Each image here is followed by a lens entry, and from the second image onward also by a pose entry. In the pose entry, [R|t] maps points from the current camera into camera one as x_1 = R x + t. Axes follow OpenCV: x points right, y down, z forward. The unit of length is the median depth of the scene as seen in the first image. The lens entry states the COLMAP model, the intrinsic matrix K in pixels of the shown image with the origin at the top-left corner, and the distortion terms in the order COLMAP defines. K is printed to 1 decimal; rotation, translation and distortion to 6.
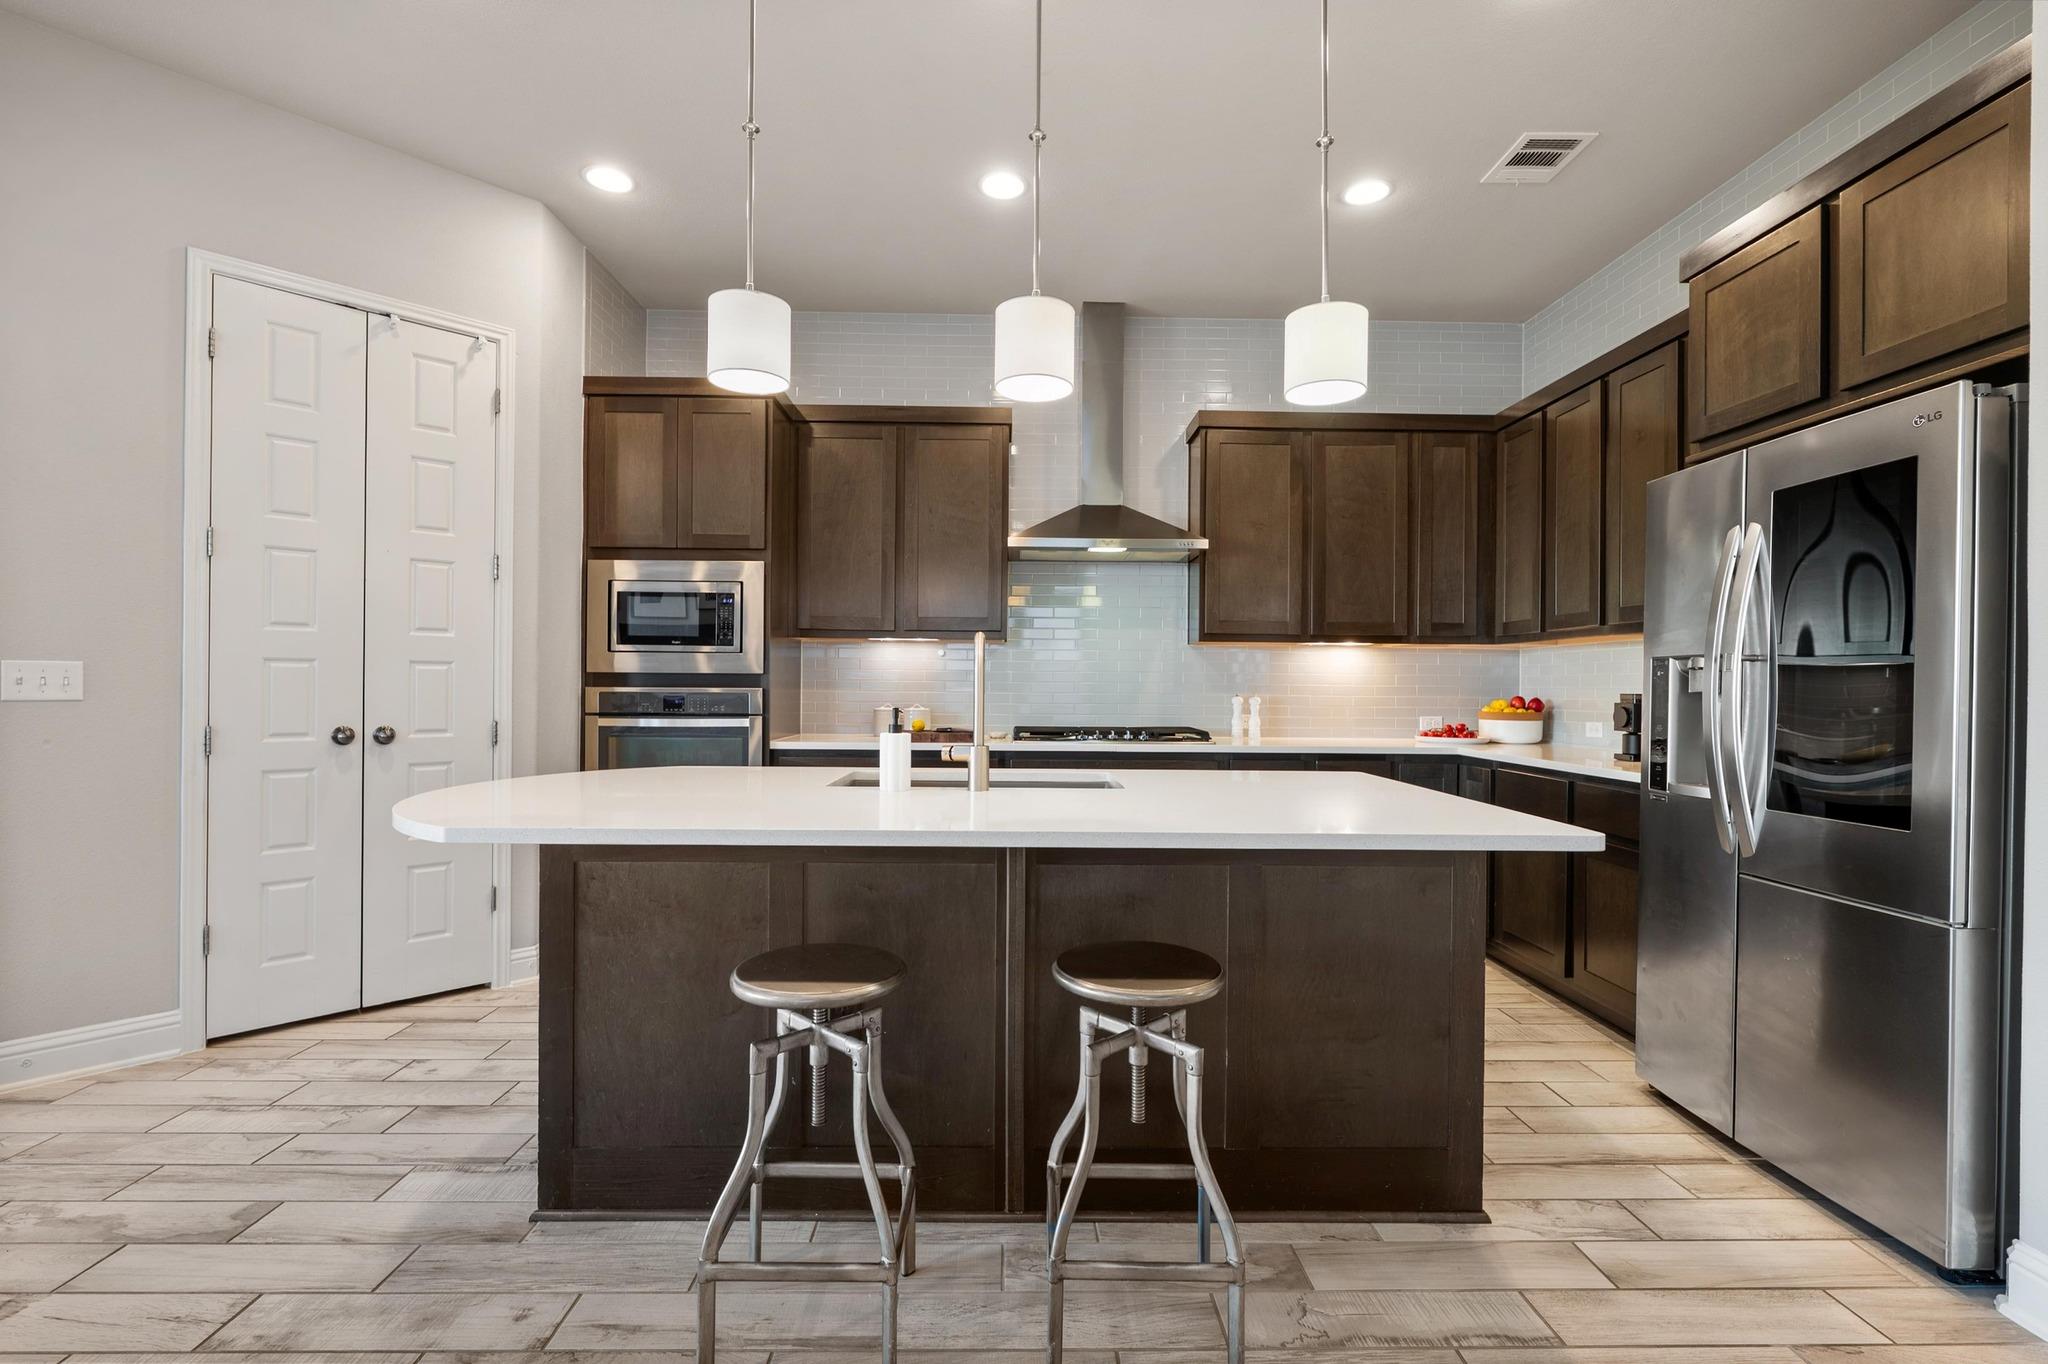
lens RADIAL K [[907.9, 0, 1021.8], [0, 907.9, 690.3], [0, 0, 1]] dist [-0.007874, 0.002141]
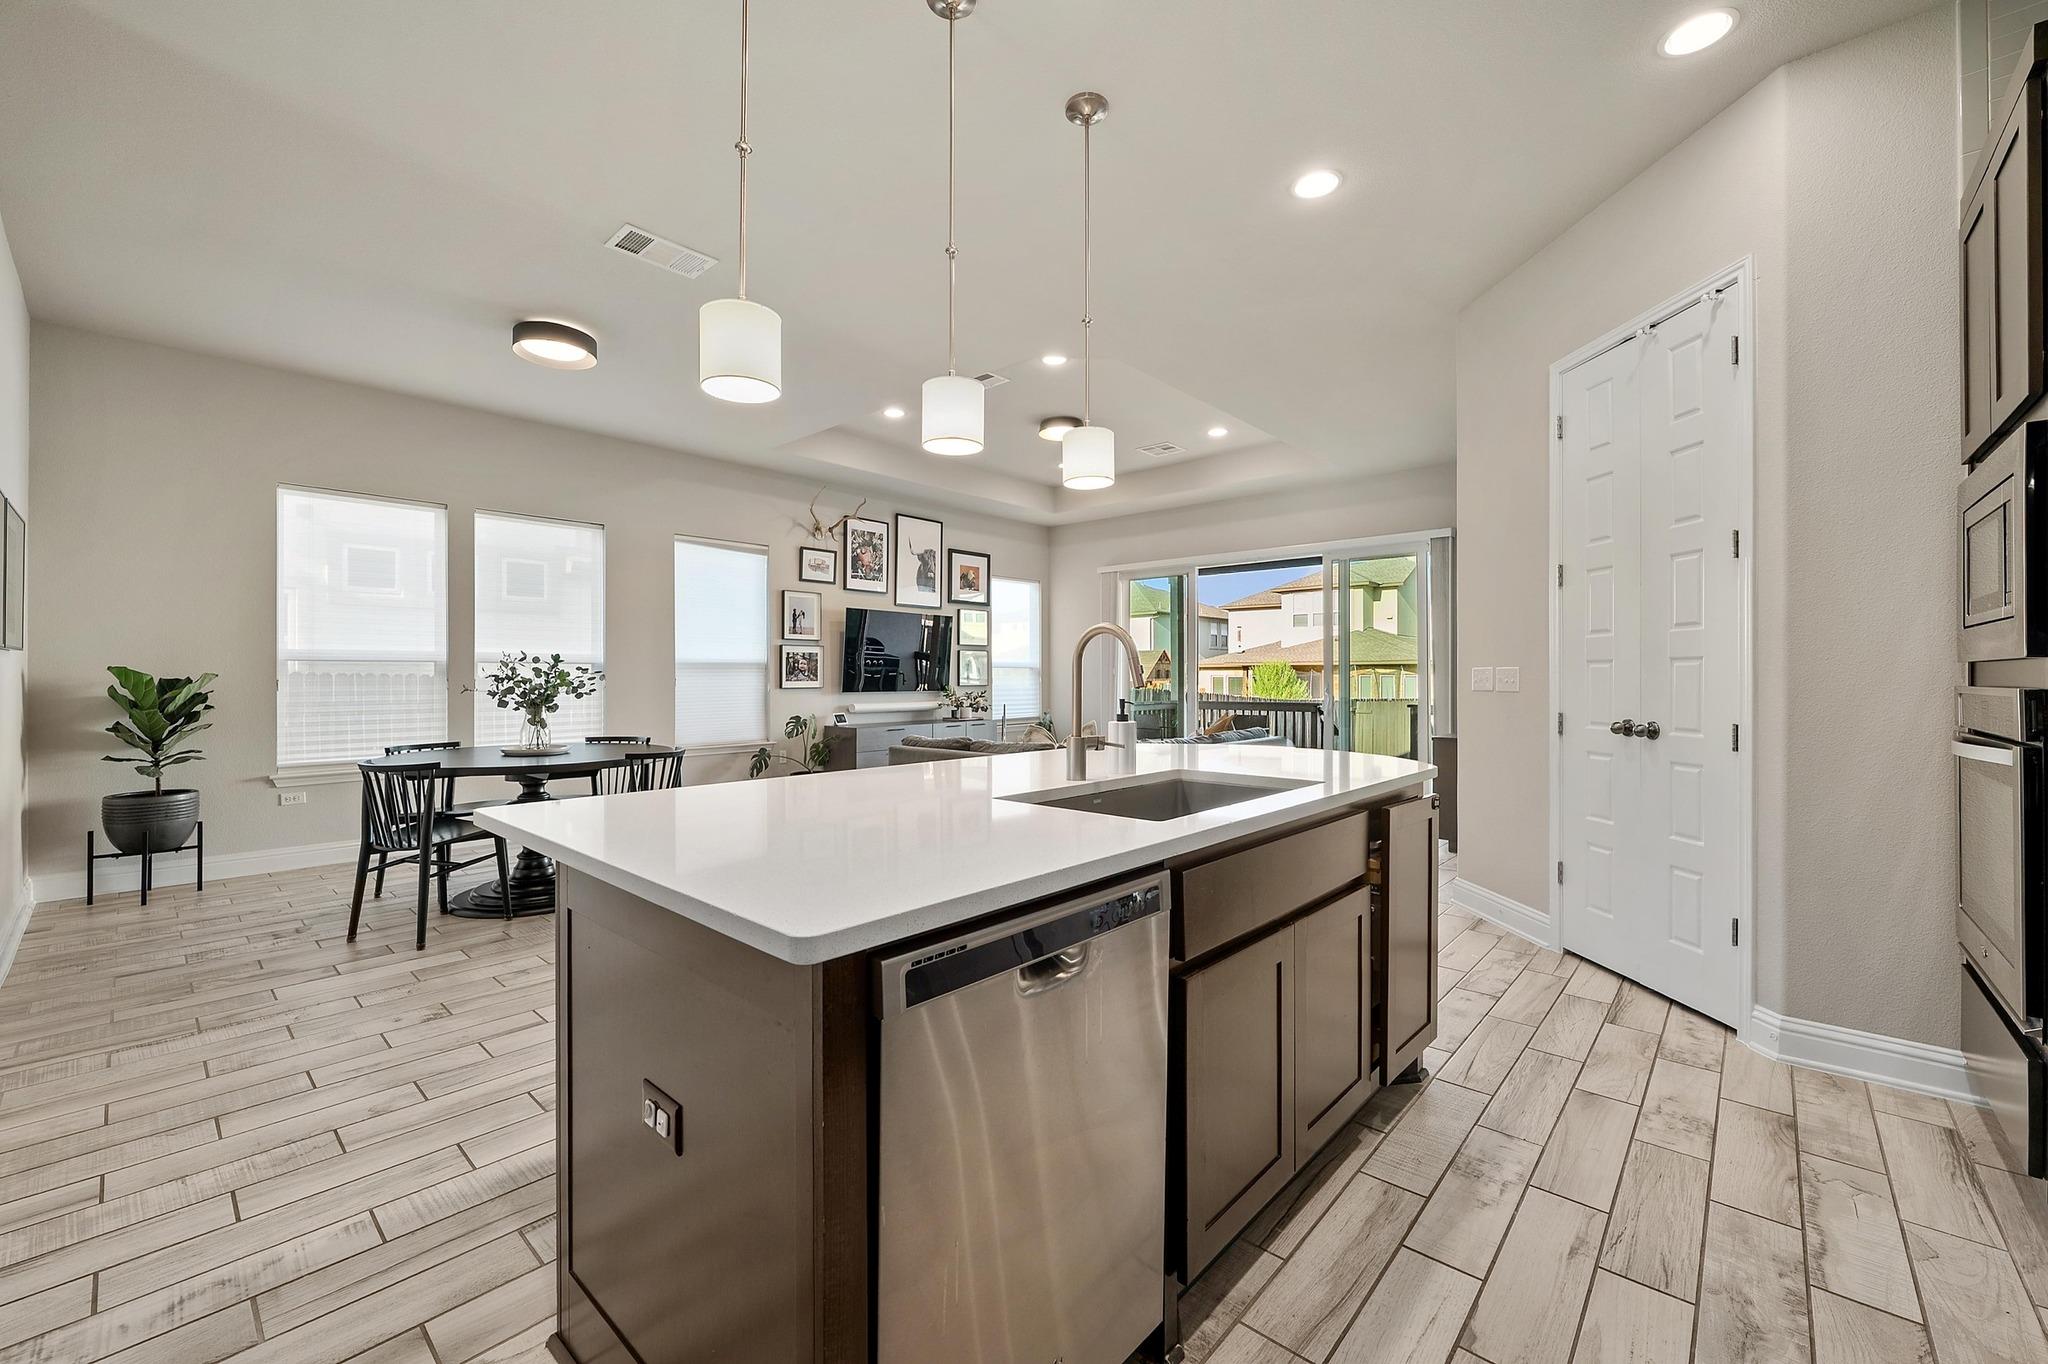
lens RADIAL K [[815.7, 0, 1020.0], [0, 815.7, 682.6], [0, 0, 1]] dist [-0.008346, 0.001366]
pose [[-0.685986, -0.002866, -0.727609, 0.476345], [-0.009753, 0.999939, 0.005256, -0.003591], [0.727549, 0.010702, -0.685972, 1.125579]]
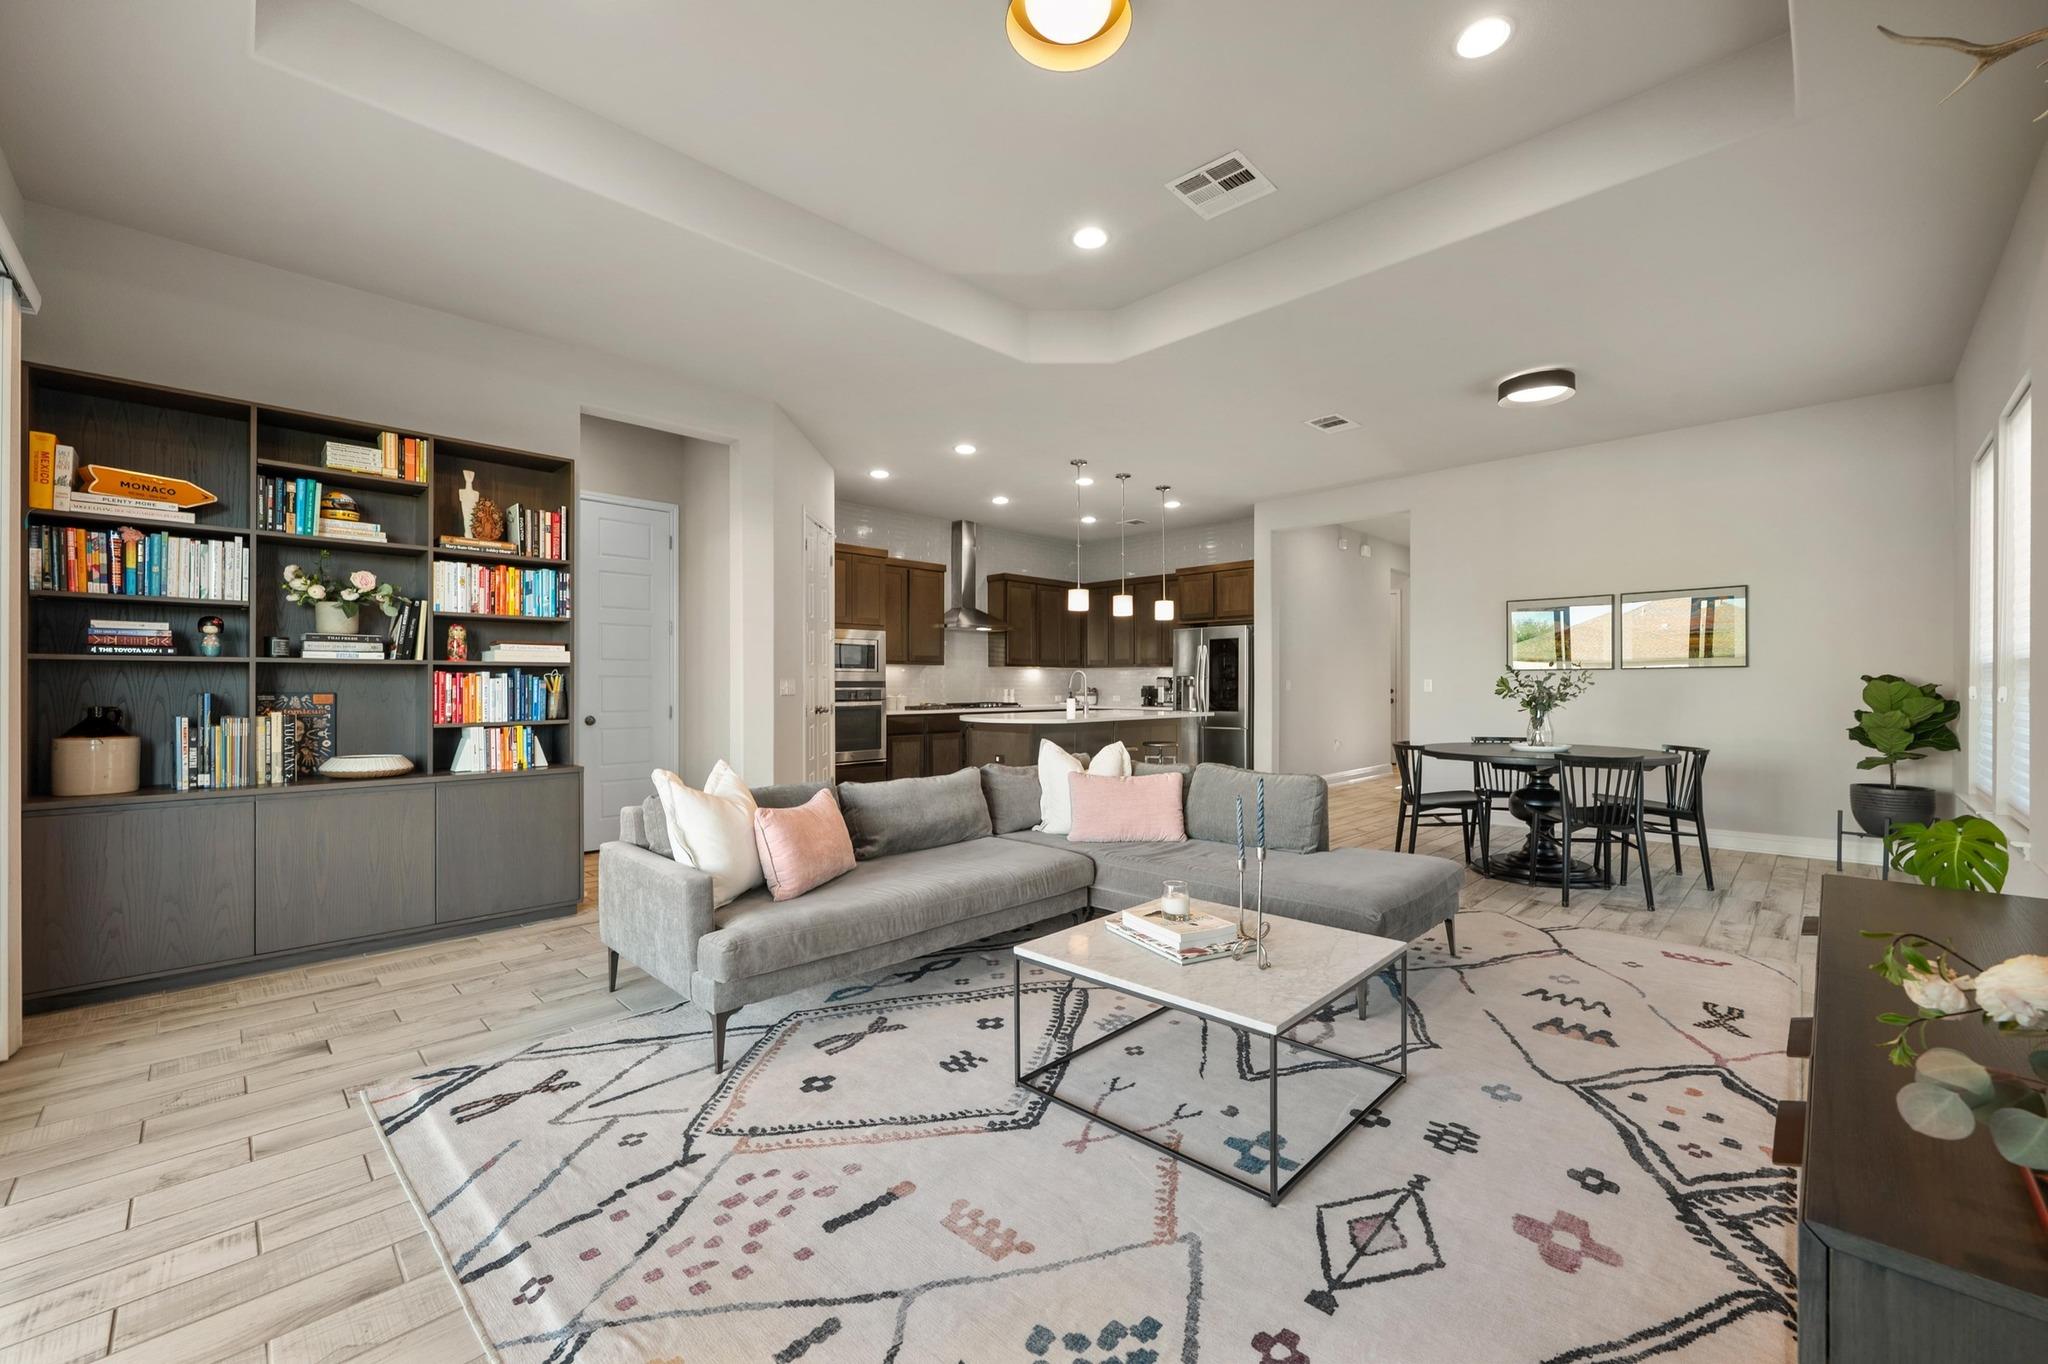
lens RADIAL K [[815.7, 0, 1026.0], [0, 815.7, 686.2], [0, 0, 1]] dist [-0.008346, 0.001366]
pose [[0.714229, -0.011270, 0.699821, -1.784234], [0.012304, 0.999918, 0.003545, -0.011057], [-0.699804, 0.006078, 0.714309, -0.837592]]
